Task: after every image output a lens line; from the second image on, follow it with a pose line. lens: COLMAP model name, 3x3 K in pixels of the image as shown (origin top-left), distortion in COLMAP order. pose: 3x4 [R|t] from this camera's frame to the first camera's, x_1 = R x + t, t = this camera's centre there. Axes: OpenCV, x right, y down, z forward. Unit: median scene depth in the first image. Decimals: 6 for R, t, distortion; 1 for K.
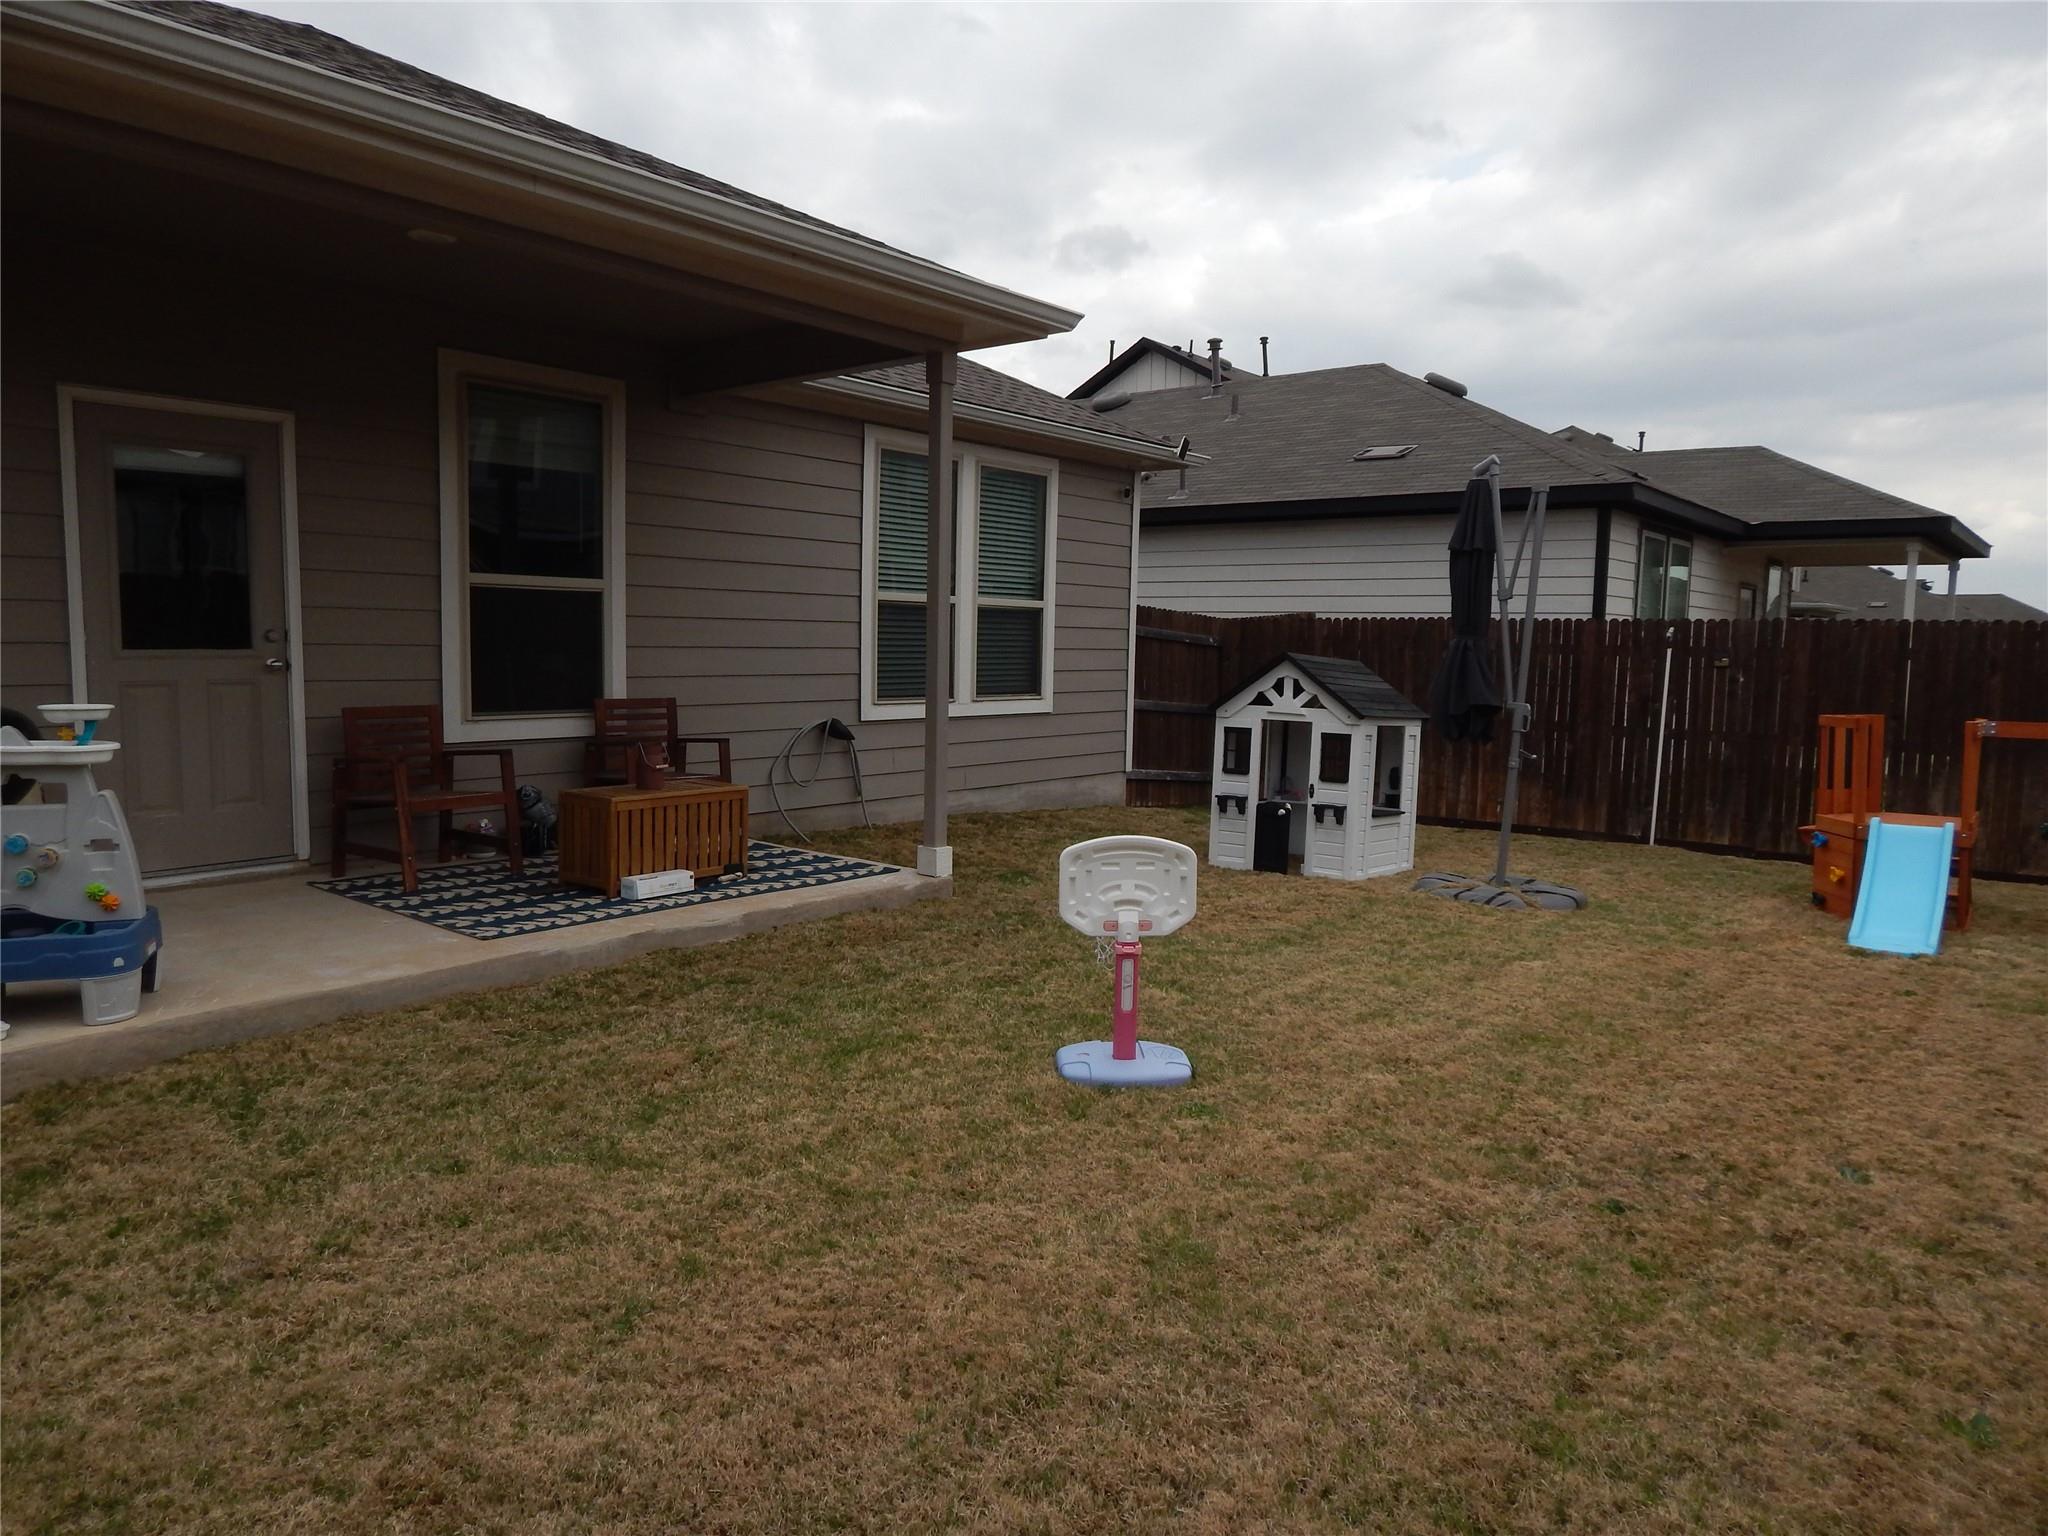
lens RADIAL K [[1362.1, 0, 1022.6], [0, 1362.1, 768.4], [0, 0, 1]] dist [0.018804, -0.001690]
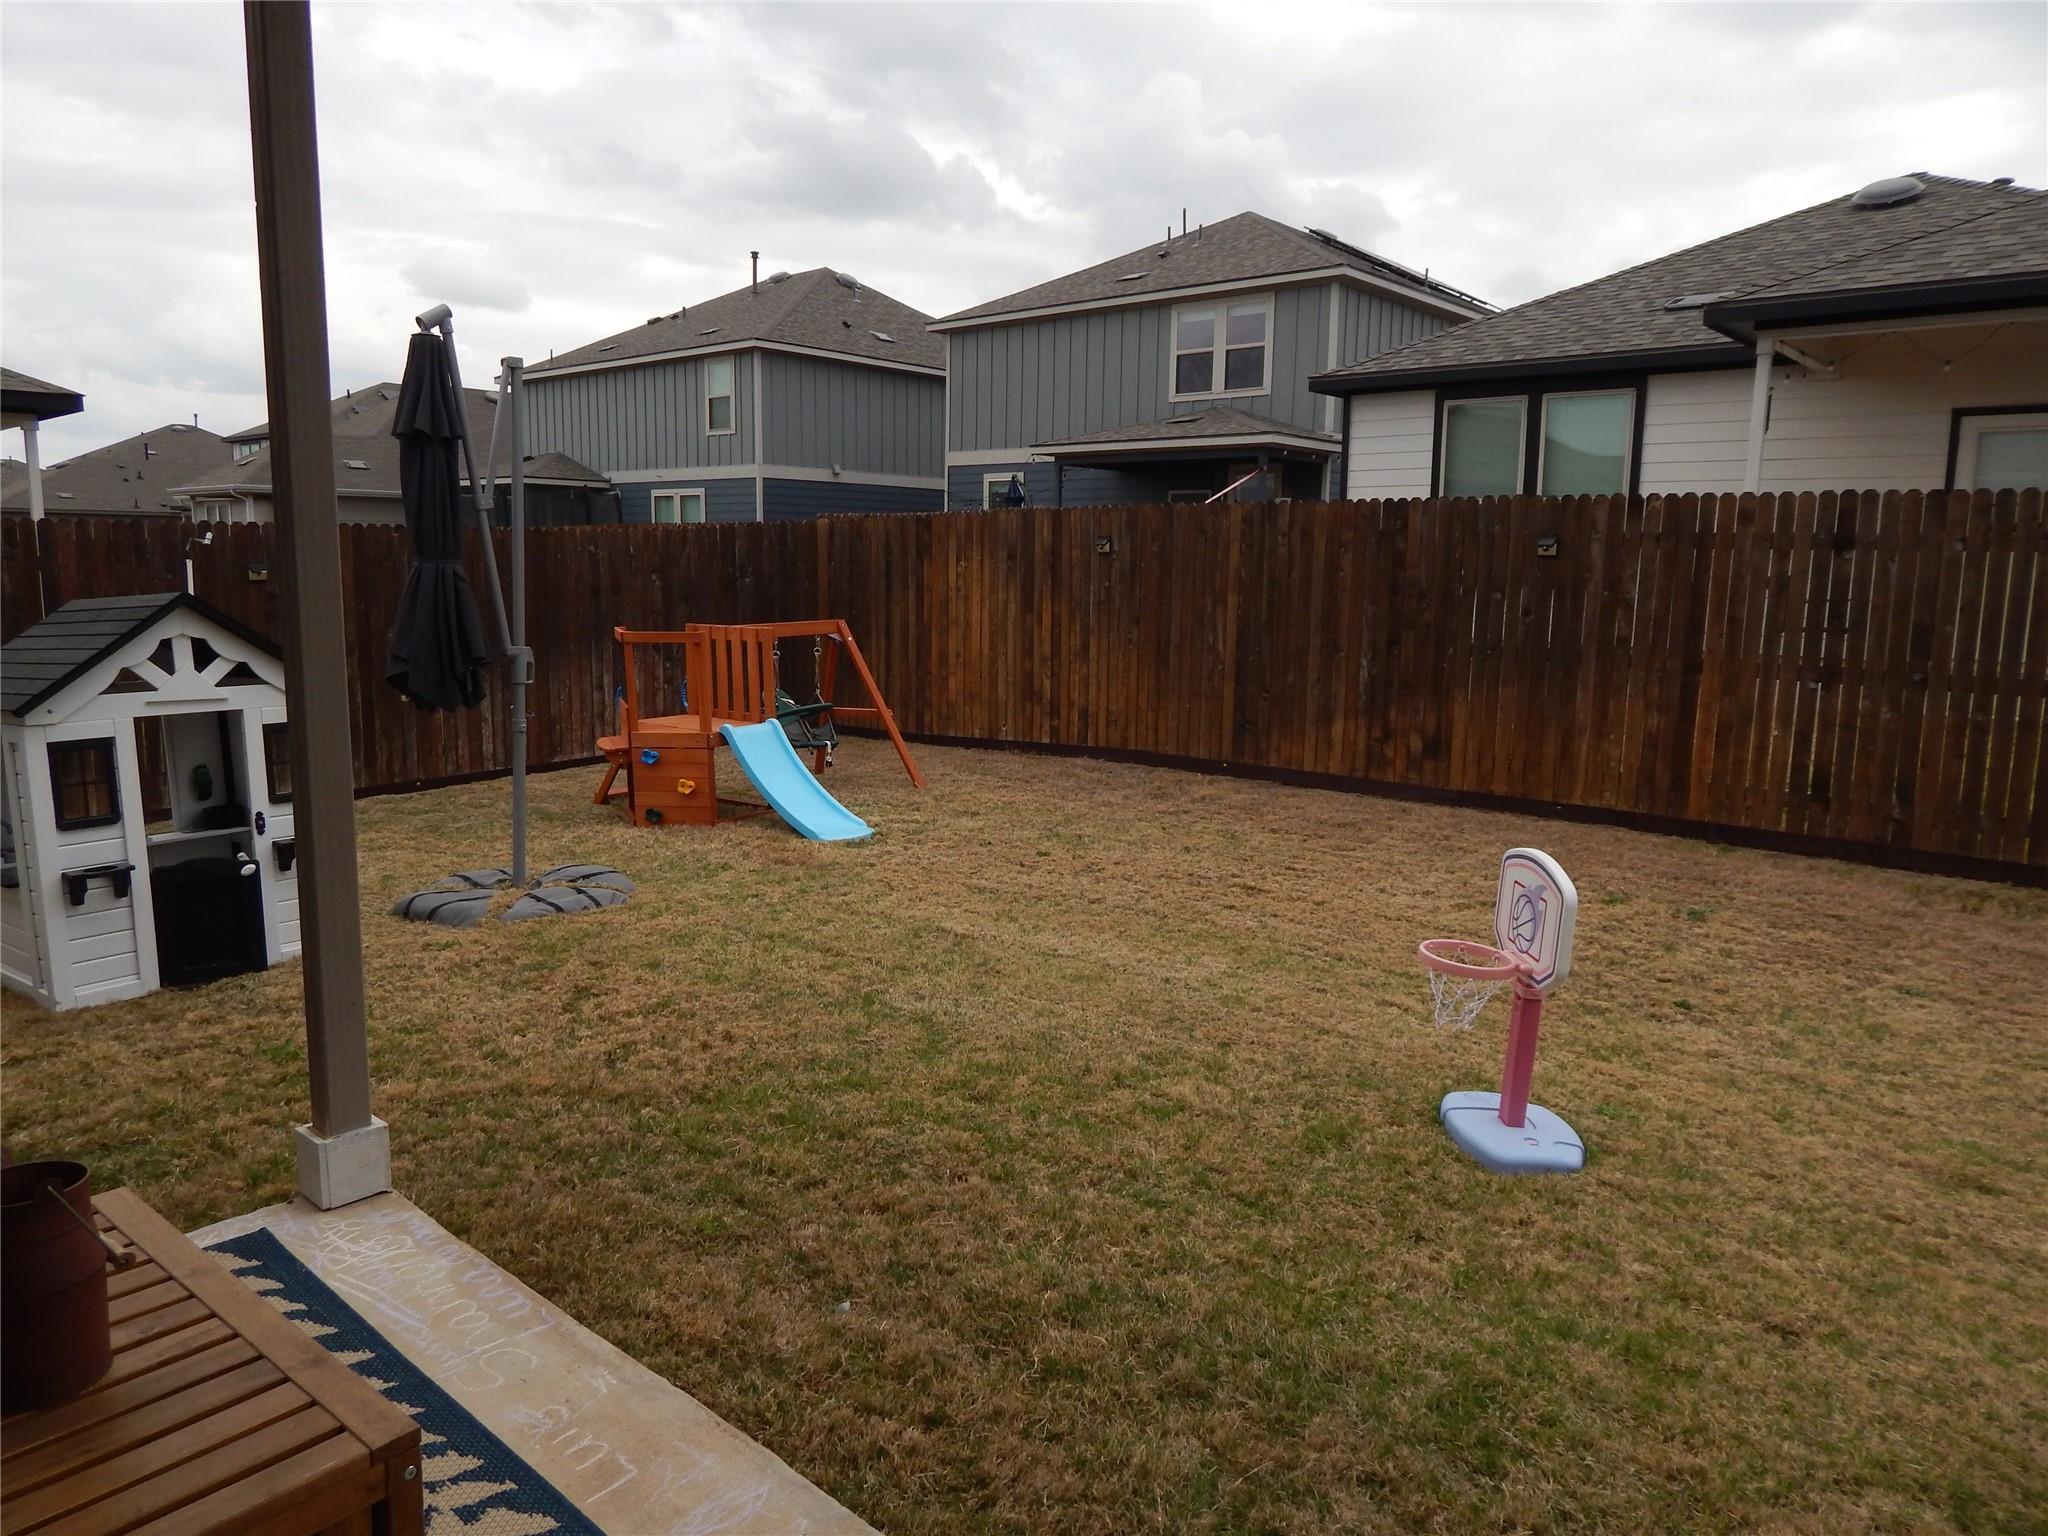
lens RADIAL K [[1362.1, 0, 1022.6], [0, 1362.1, 765.7], [0, 0, 1]] dist [0.018804, -0.001690]
pose [[0.046424, -0.174457, 0.983570, -0.352815], [0.087603, 0.981549, 0.169963, -0.079657], [-0.995073, 0.078274, 0.060850, 0.617435]]
